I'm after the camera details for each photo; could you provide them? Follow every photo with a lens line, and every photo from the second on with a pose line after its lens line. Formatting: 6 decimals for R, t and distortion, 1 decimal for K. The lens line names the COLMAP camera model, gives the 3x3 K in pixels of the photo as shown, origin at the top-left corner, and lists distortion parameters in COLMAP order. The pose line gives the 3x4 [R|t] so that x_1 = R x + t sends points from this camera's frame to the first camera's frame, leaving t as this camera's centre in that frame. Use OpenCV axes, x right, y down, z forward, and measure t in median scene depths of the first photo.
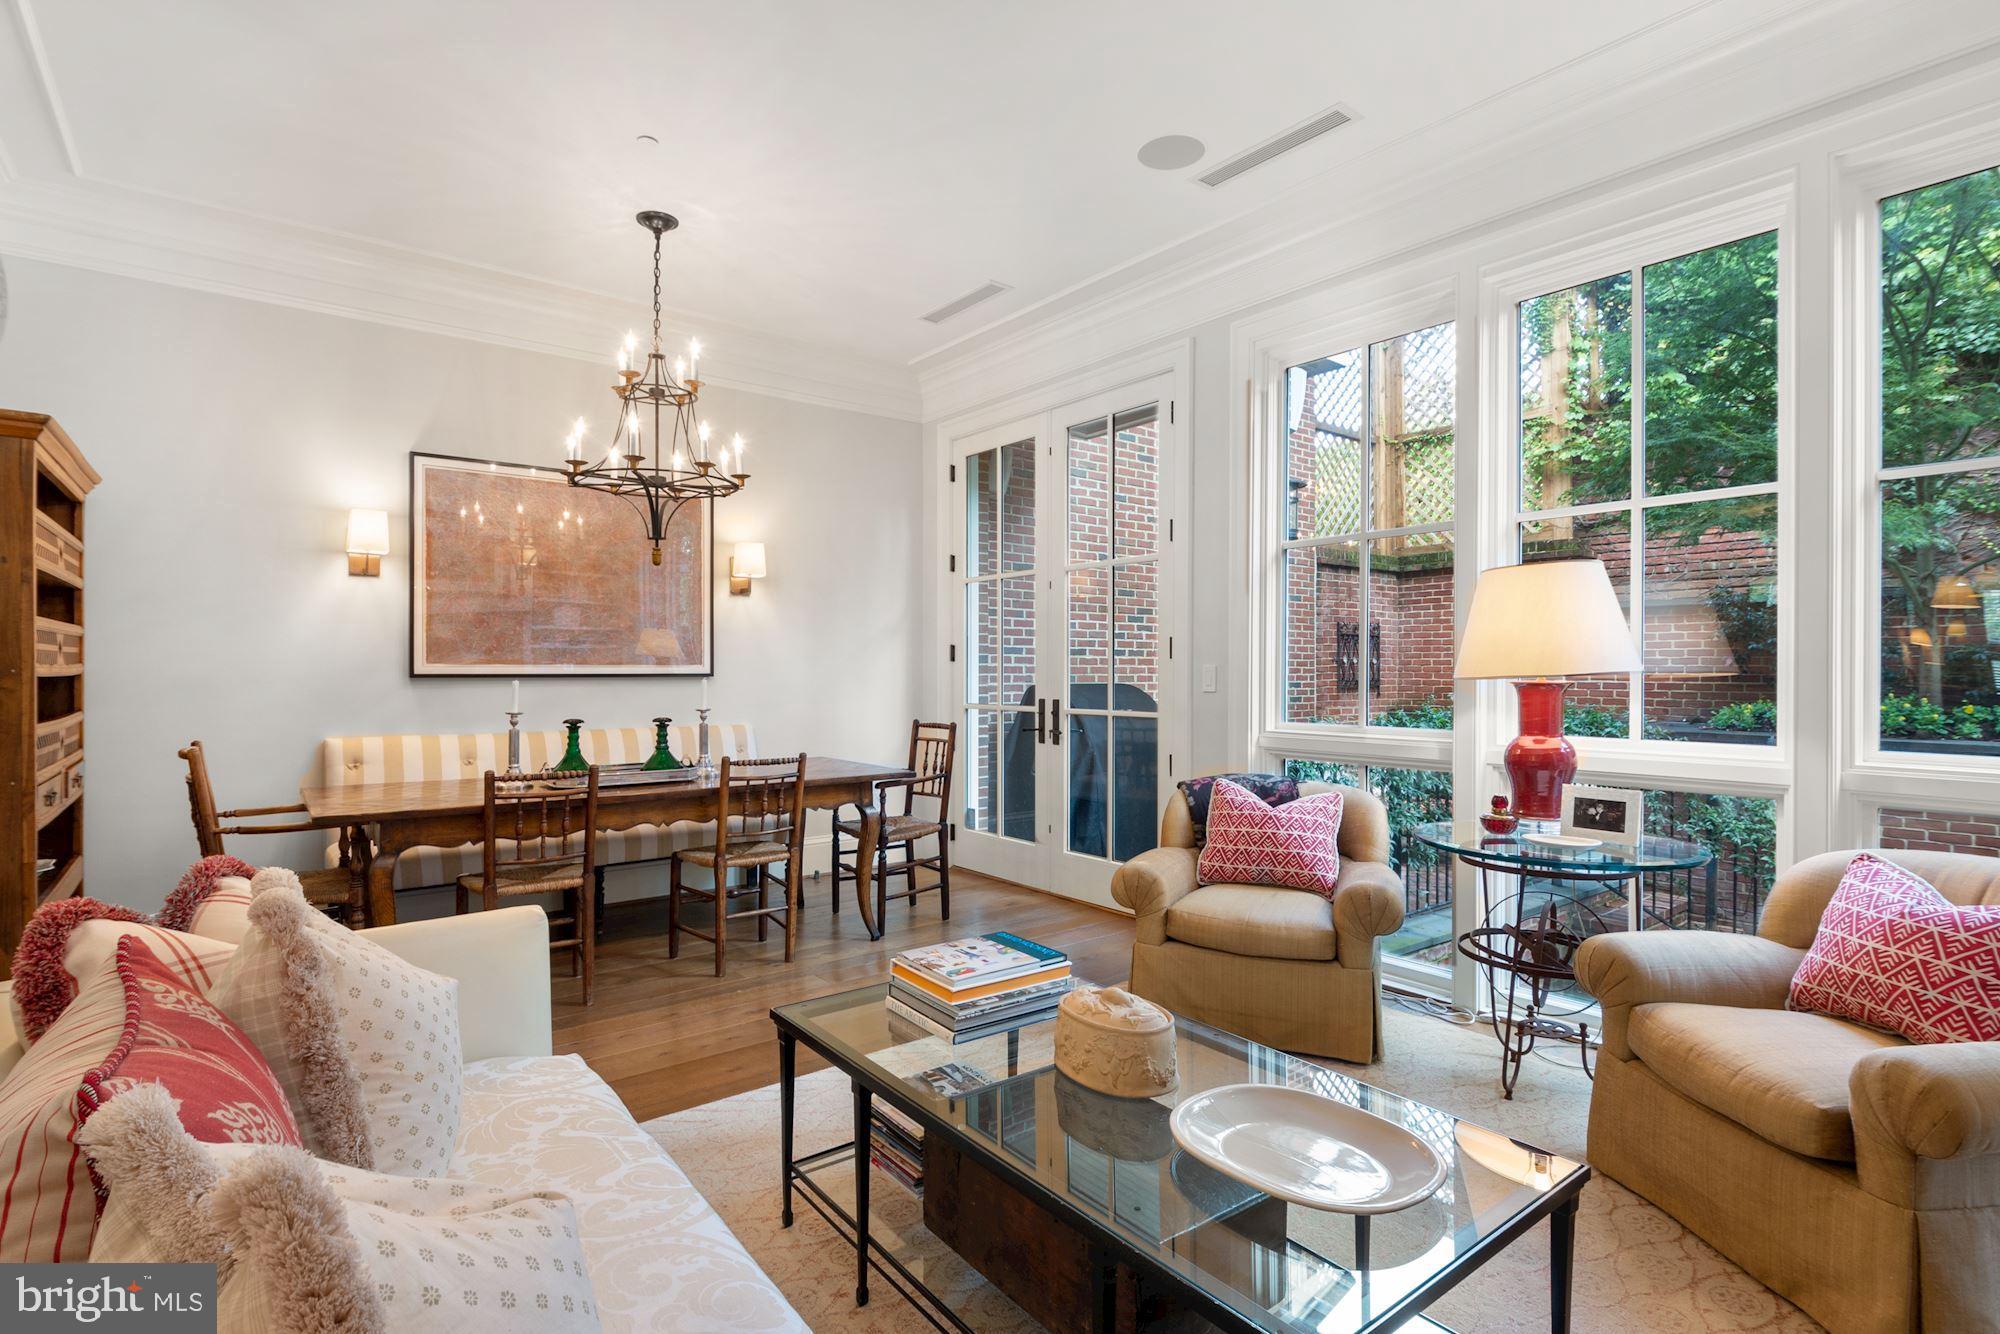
lens RADIAL K [[979.2, 0, 1000.0], [0, 979.2, 667.0], [0, 0, 1]] dist [-0.000482, -0.000074]
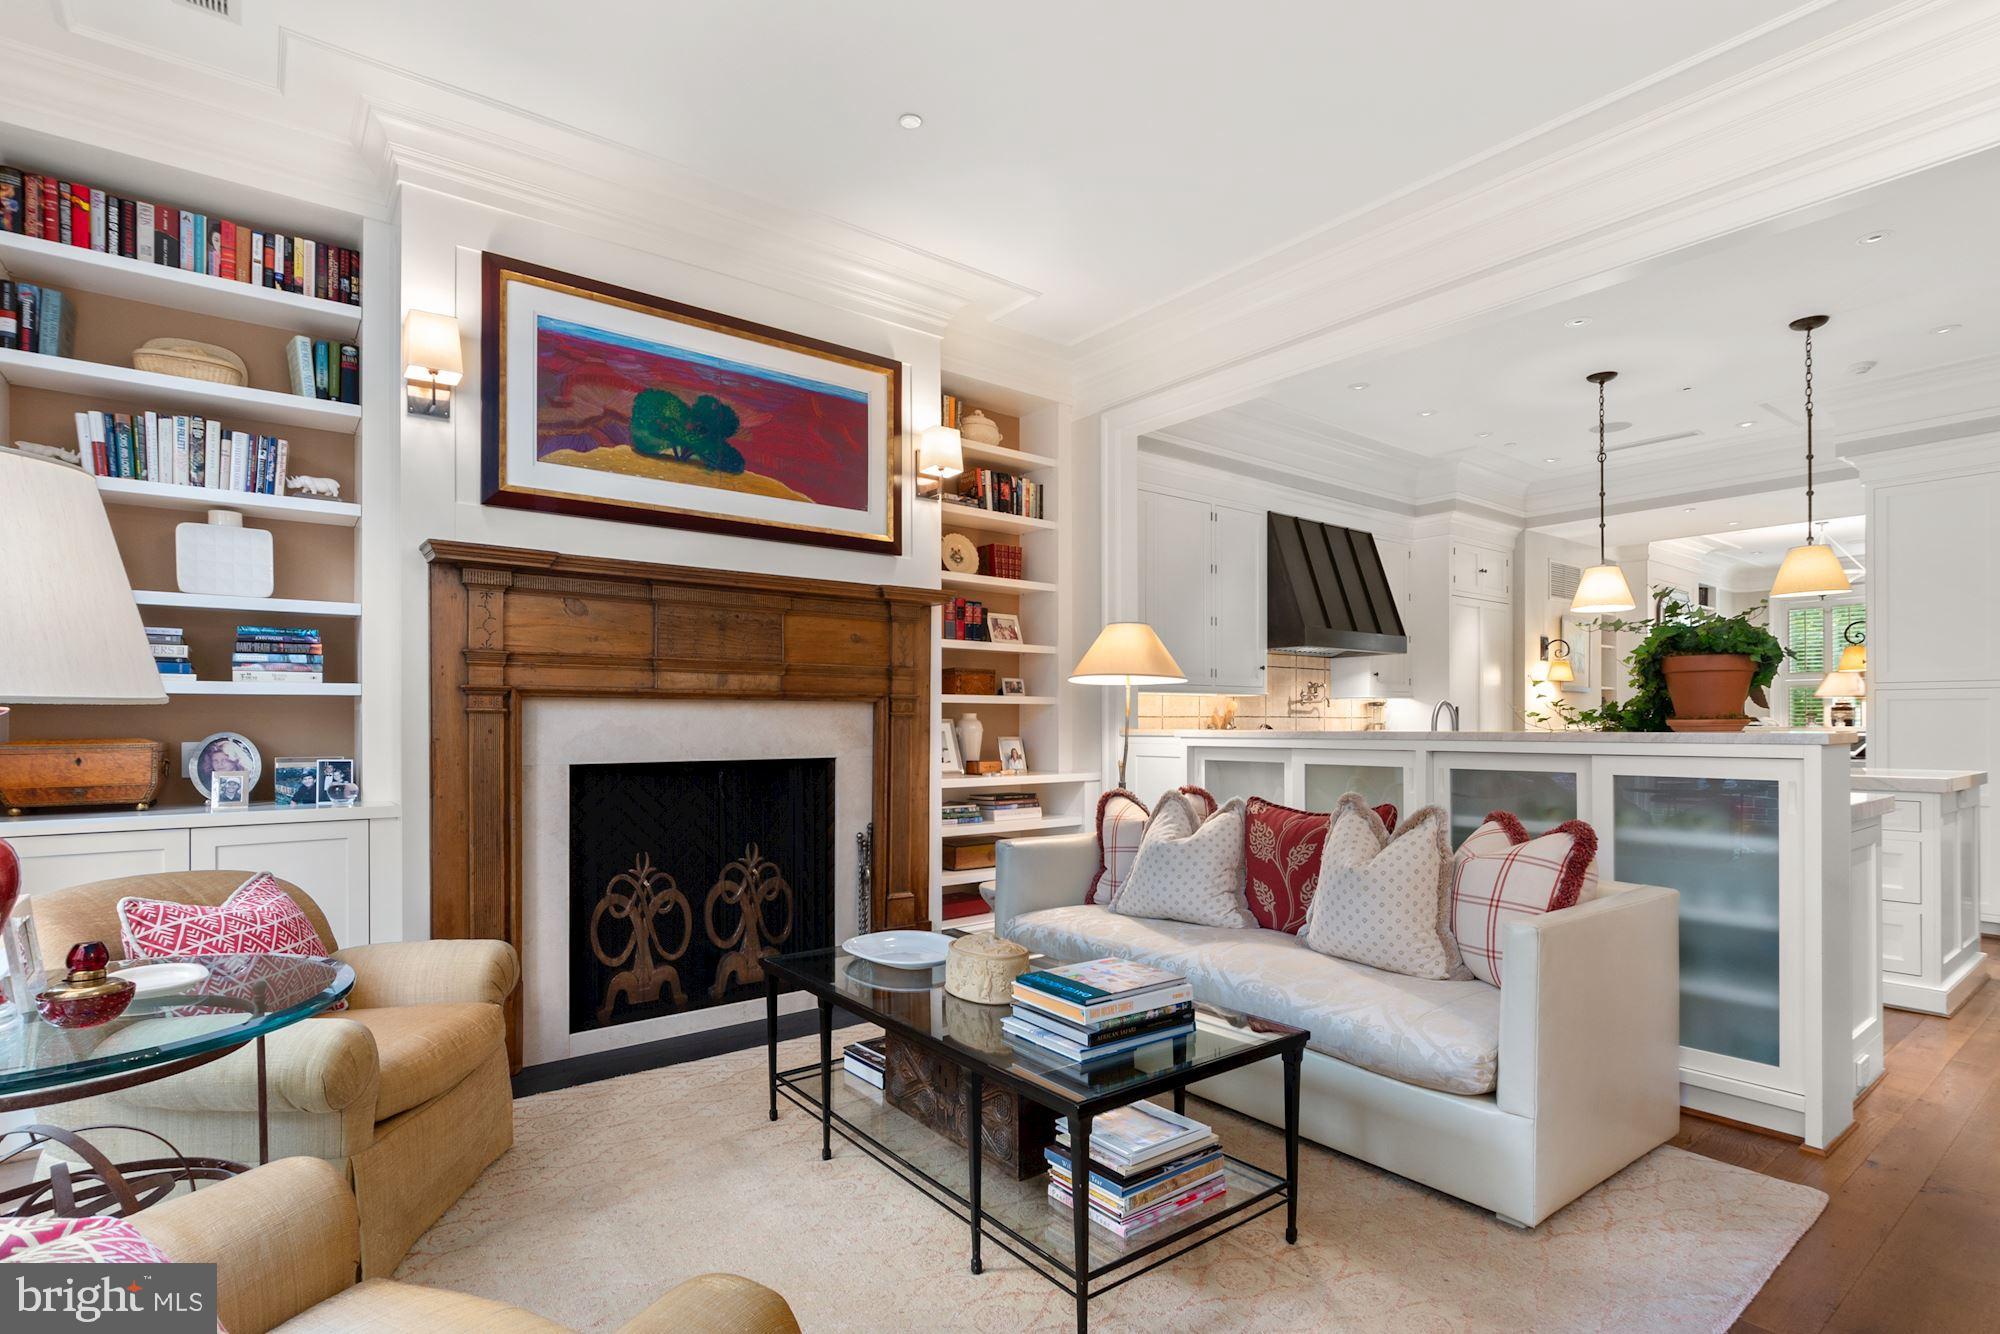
lens RADIAL K [[992.2, 0, 1000.3], [0, 992.2, 720.2], [0, 0, 1]] dist [-0.003163, -0.000705]
pose [[-0.999995, 0.003061, 0.000260, 0.063881], [0.003061, 0.999994, -0.001607, 0.024609], [-0.000265, -0.001606, -0.999999, 1.538388]]
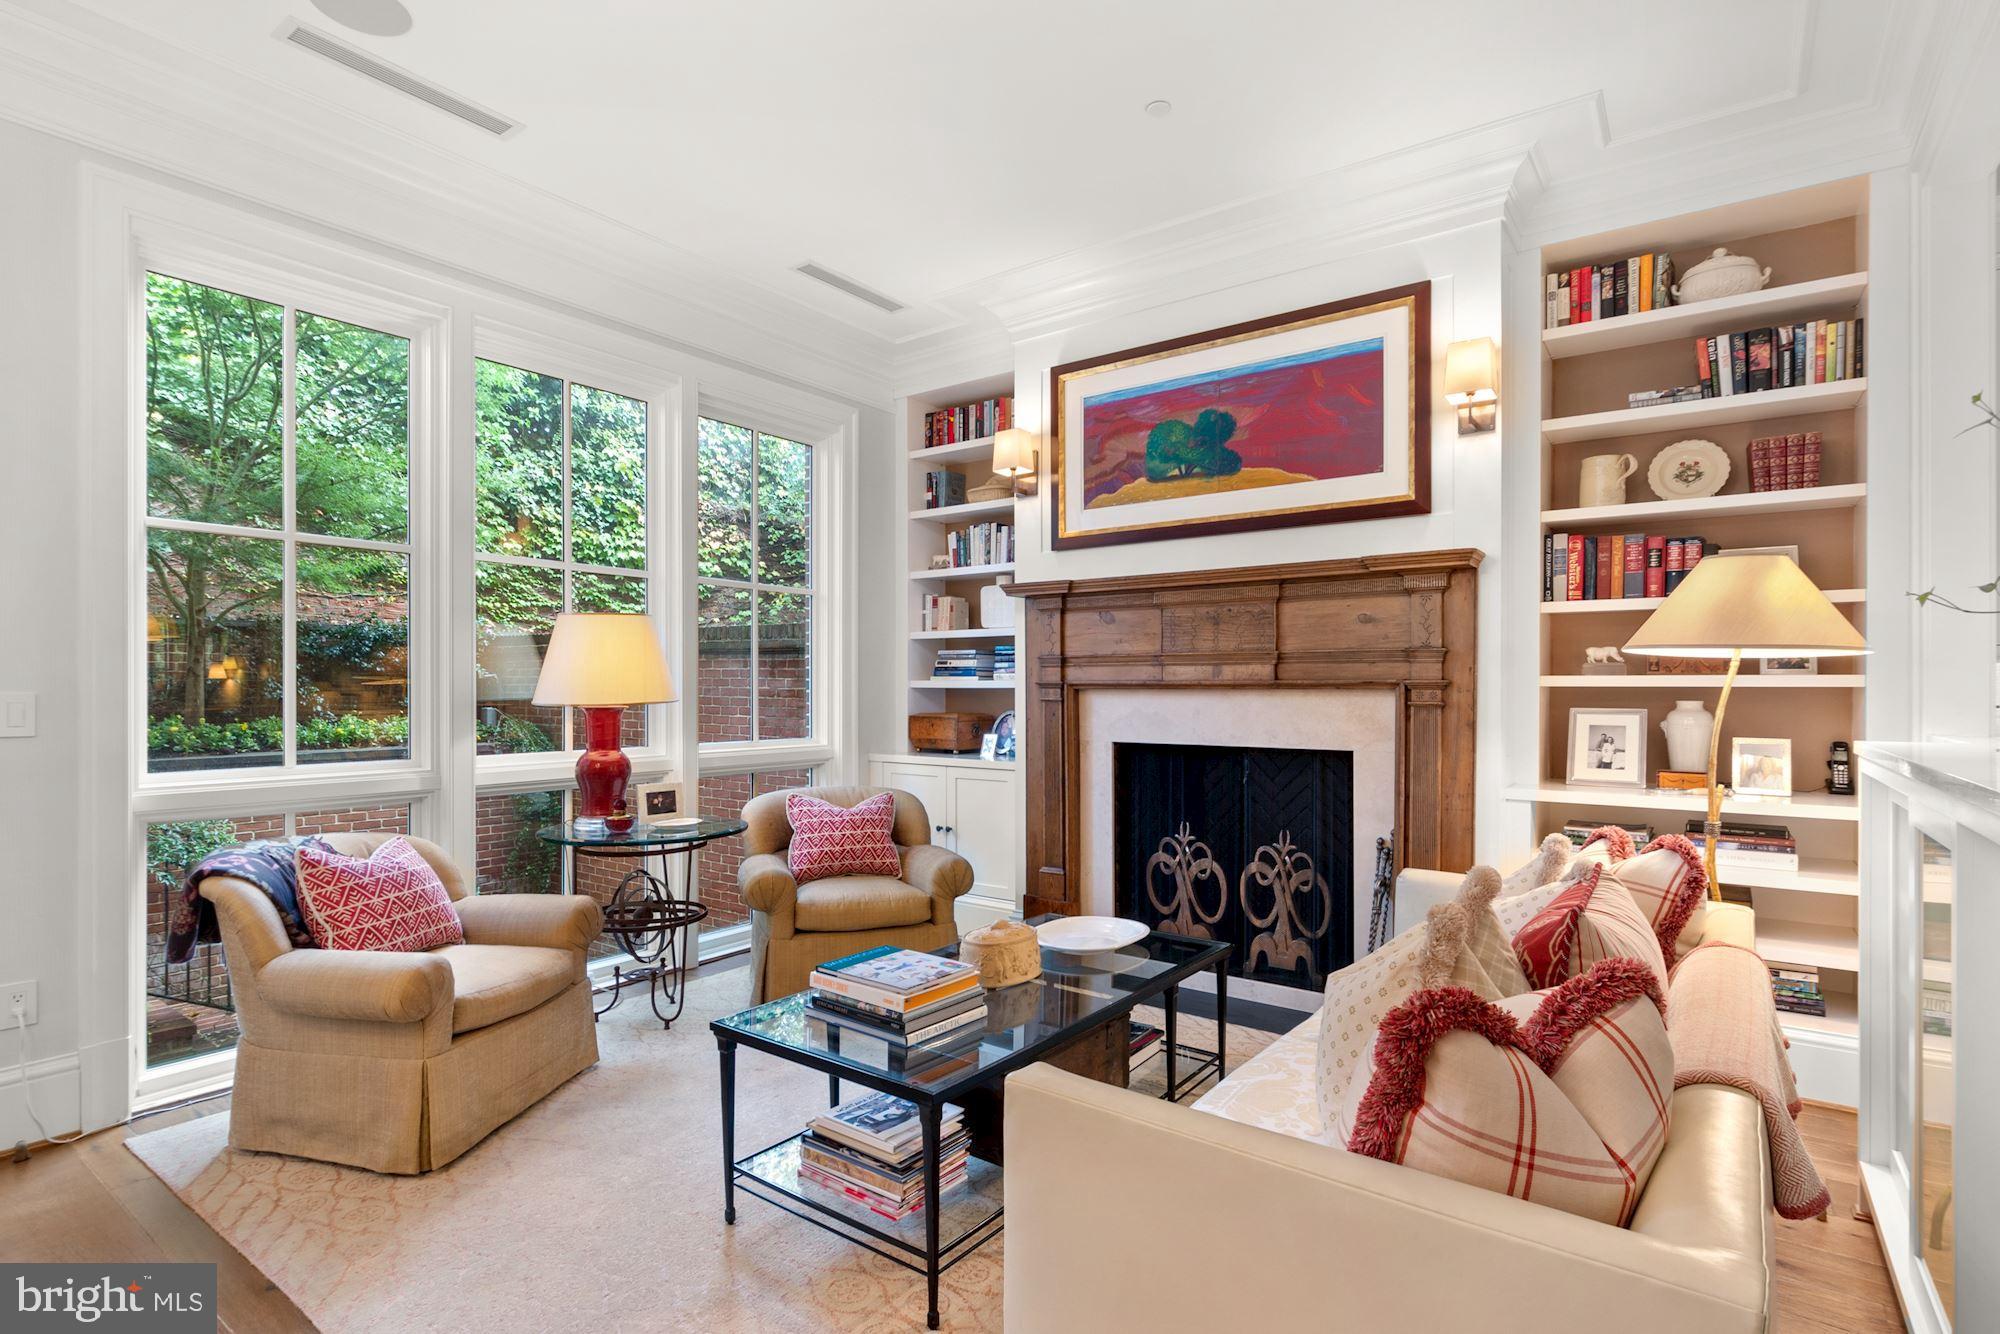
lens RADIAL K [[975.6, 0, 997.6], [0, 975.6, 694.1], [0, 0, 1]] dist [-0.000111, -0.000443]
pose [[-0.266265, -0.003579, 0.963893, -0.818476], [0.001681, 0.999990, 0.004178, -0.005286], [-0.963899, 0.002732, -0.266256, 0.897069]]
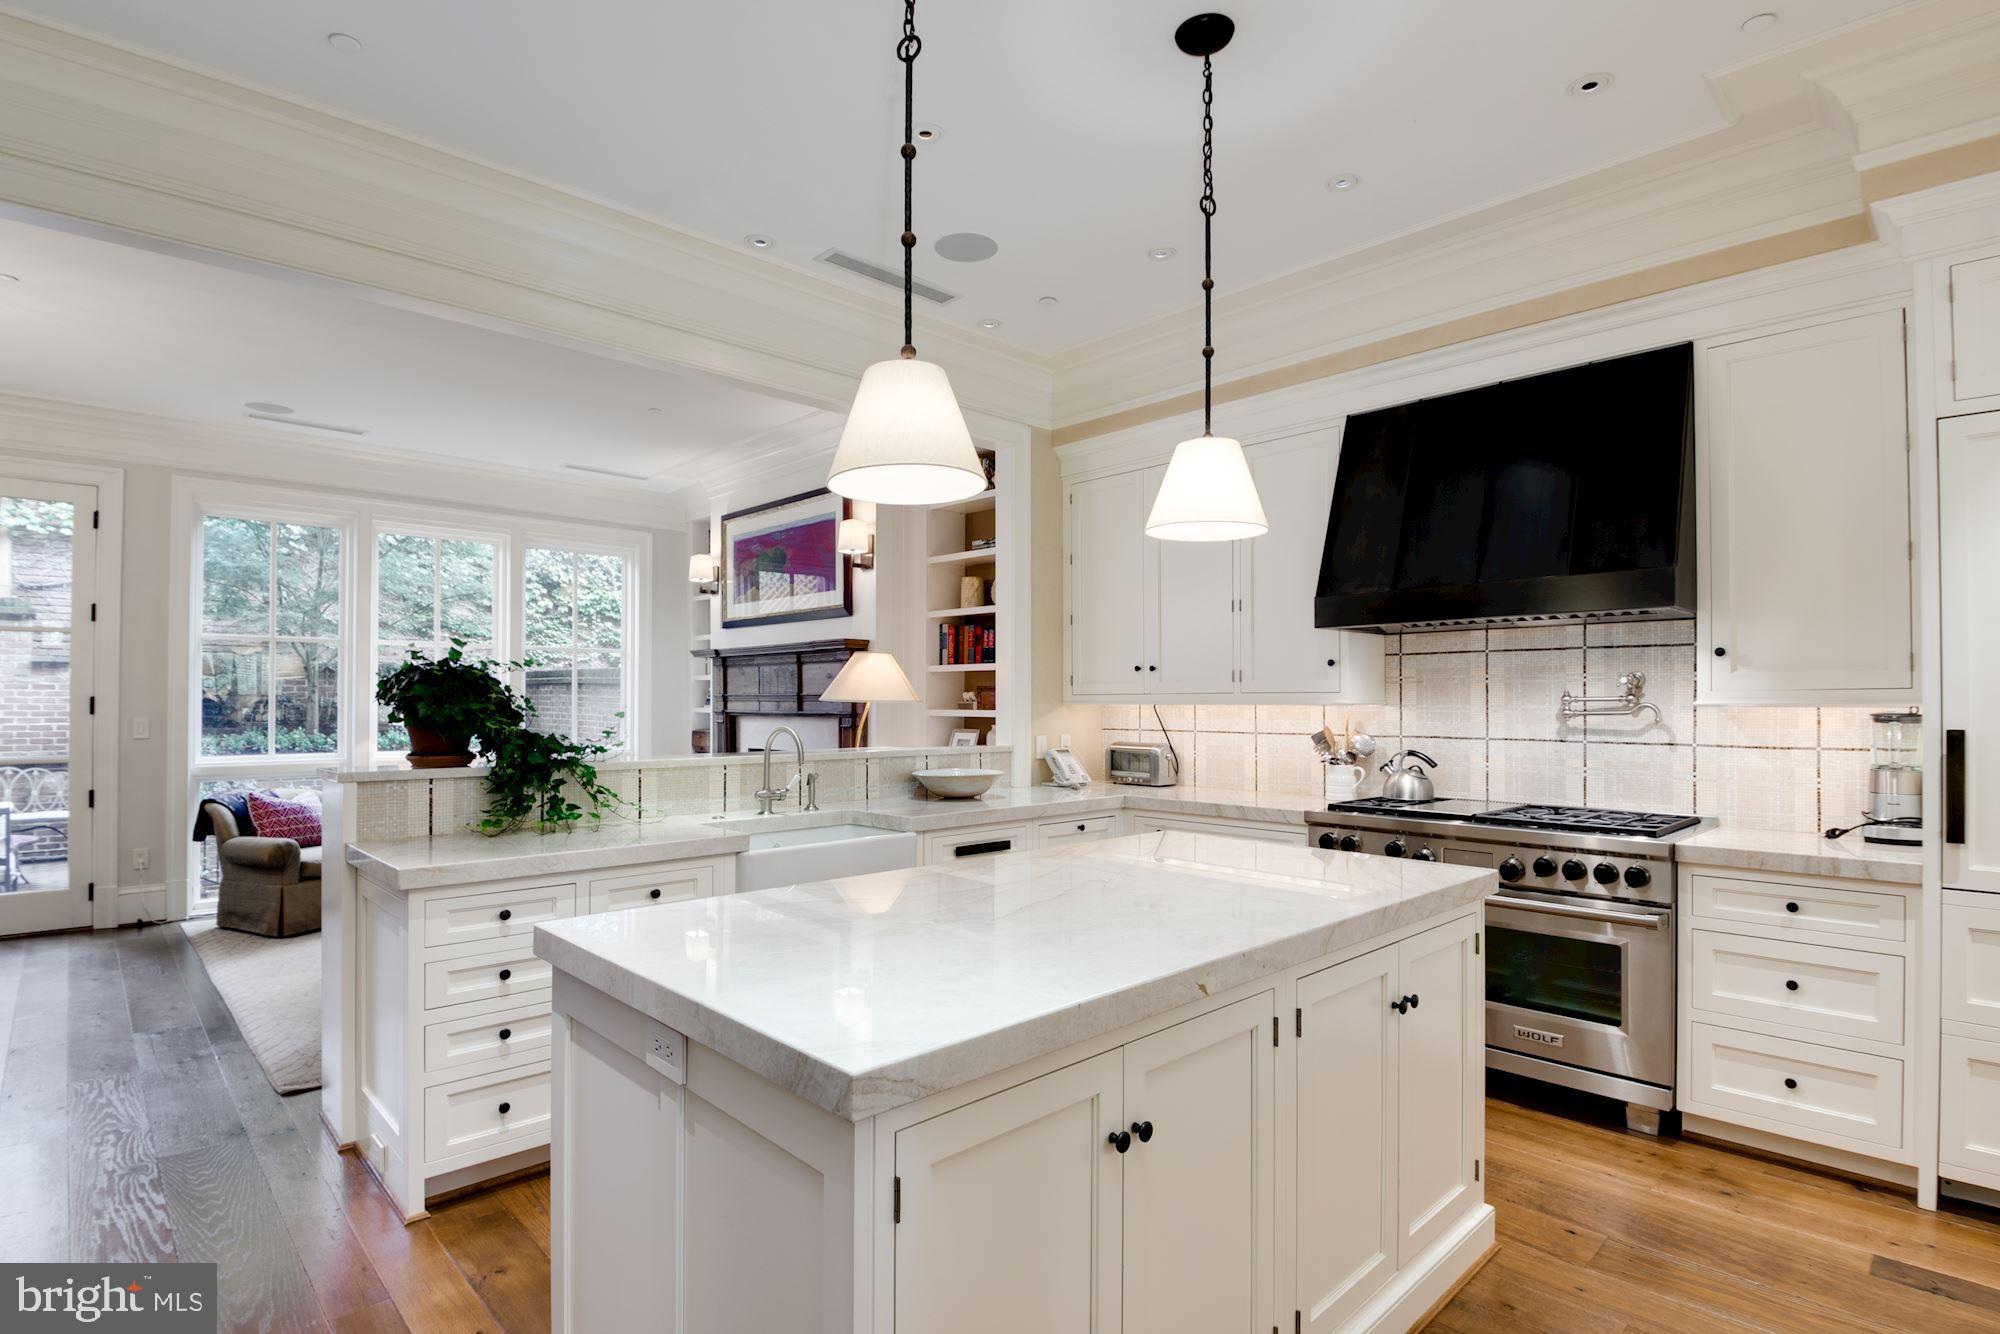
lens RADIAL K [[980.8, 0, 1005.1], [0, 980.8, 692.5], [0, 0, 1]] dist [0.000446, -0.022377]
pose [[-0.106137, 0.013126, 0.994265, -1.910001], [-0.000869, 0.999911, -0.013294, -0.032567], [-0.994351, -0.002275, -0.106117, -0.054575]]
